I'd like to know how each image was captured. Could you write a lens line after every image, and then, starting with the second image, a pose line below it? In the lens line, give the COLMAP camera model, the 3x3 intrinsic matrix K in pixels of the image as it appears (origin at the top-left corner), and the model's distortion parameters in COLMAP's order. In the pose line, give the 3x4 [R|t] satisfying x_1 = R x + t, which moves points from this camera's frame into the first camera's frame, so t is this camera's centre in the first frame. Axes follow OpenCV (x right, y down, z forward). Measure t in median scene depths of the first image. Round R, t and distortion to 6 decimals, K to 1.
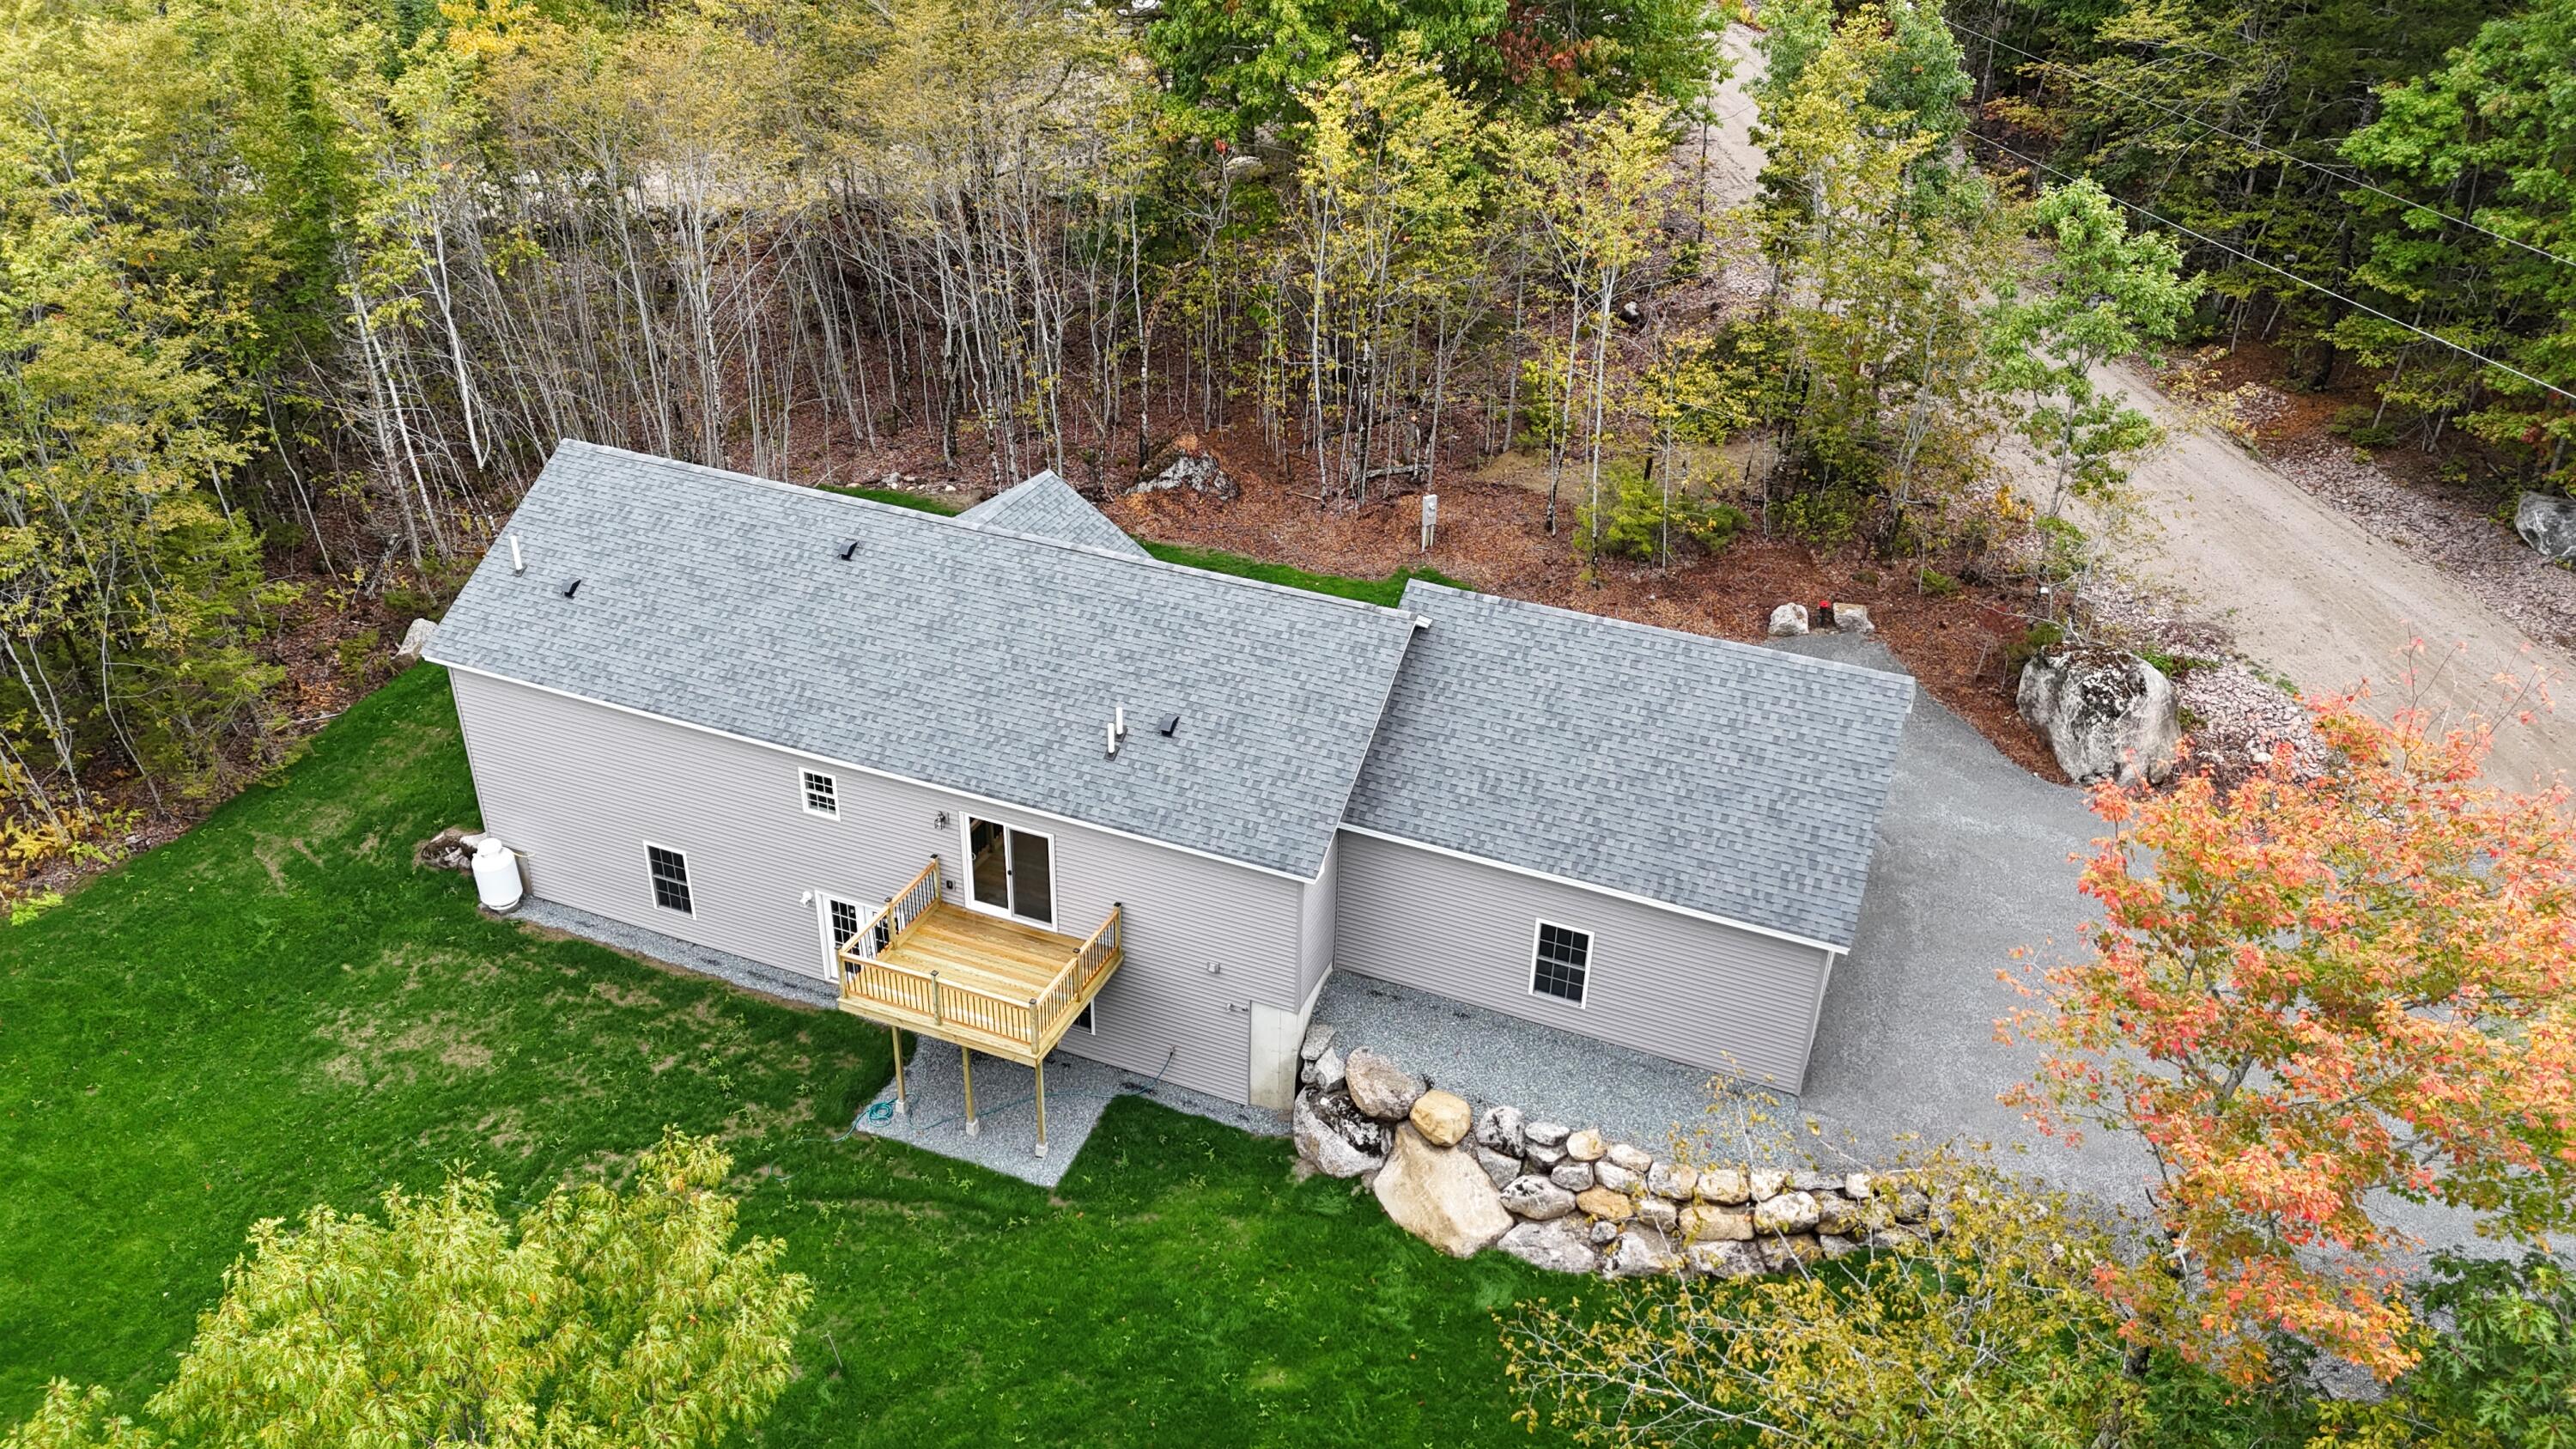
lens RADIAL K [[1856.9, 0, 1287.2], [0, 1856.9, 725.9], [0, 0, 1]] dist [0.011596, -0.004309]
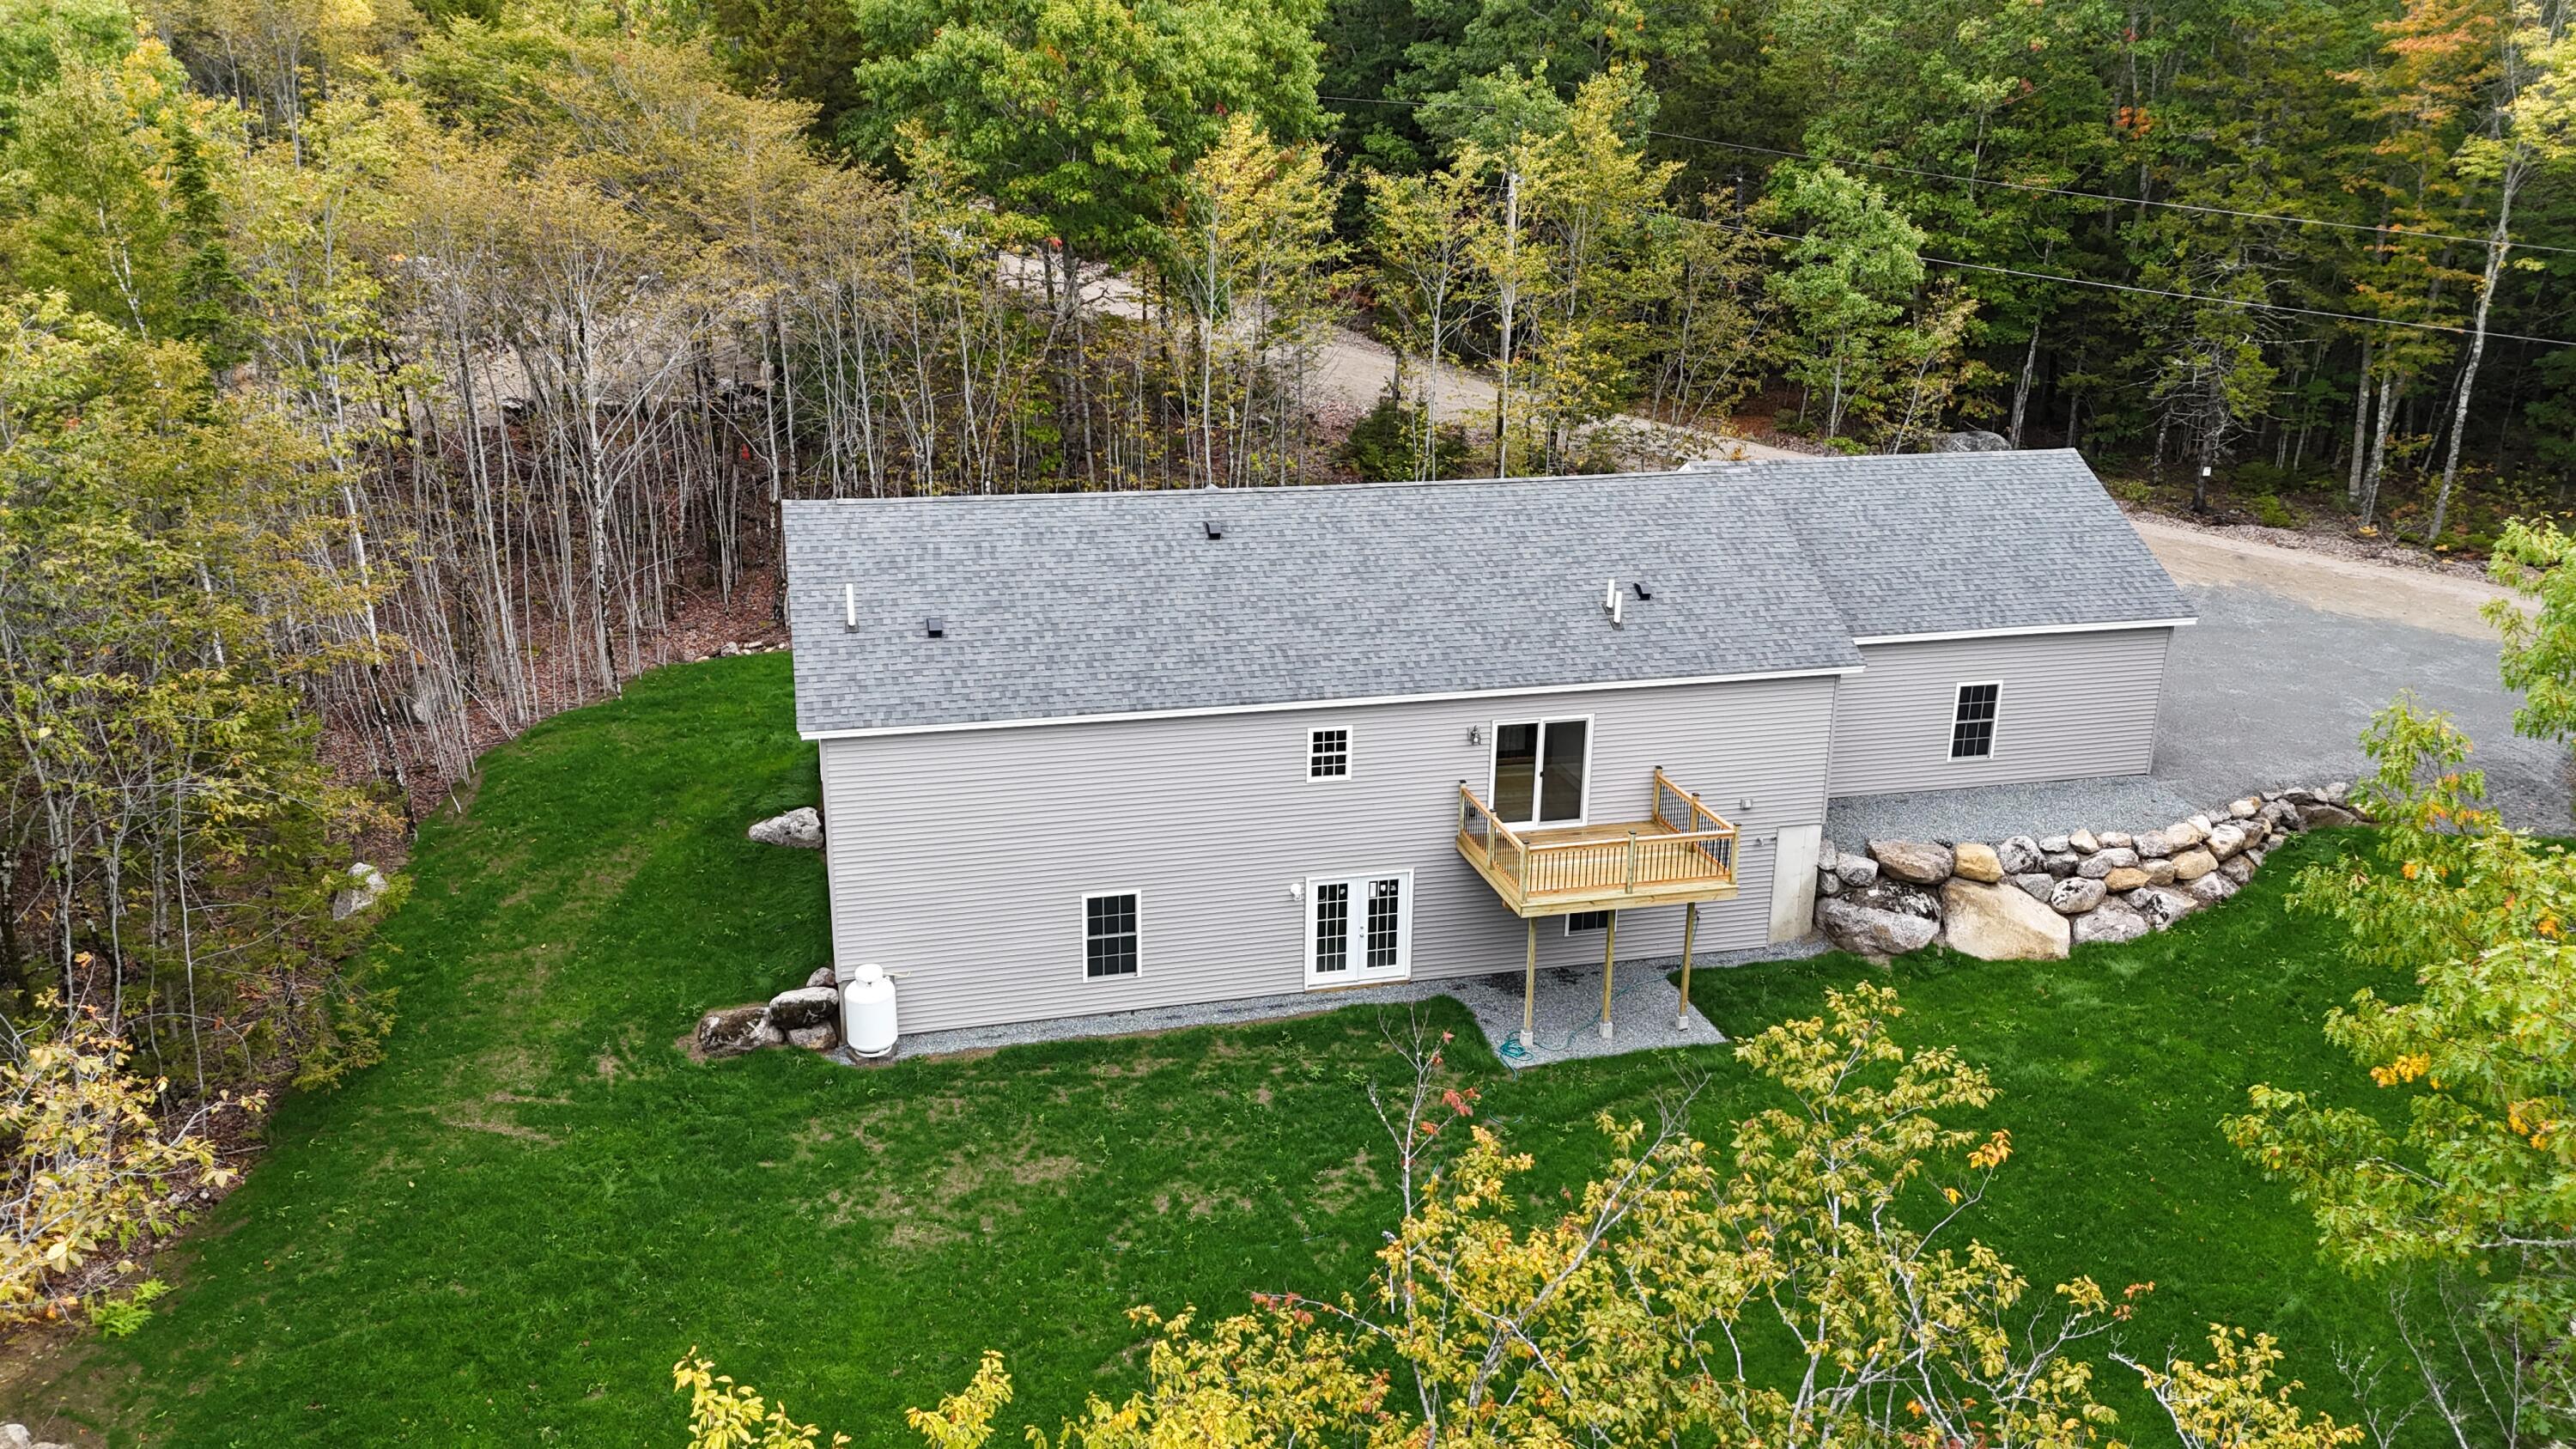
lens RADIAL K [[1856.9, 0, 1286.3], [0, 1856.9, 723.0], [0, 0, 1]] dist [0.011596, -0.004309]
pose [[0.805693, -0.190881, 0.560735, -0.841932], [0.303331, 0.946067, -0.113790, 0.129732], [-0.508773, 0.261768, 0.820139, 0.266850]]
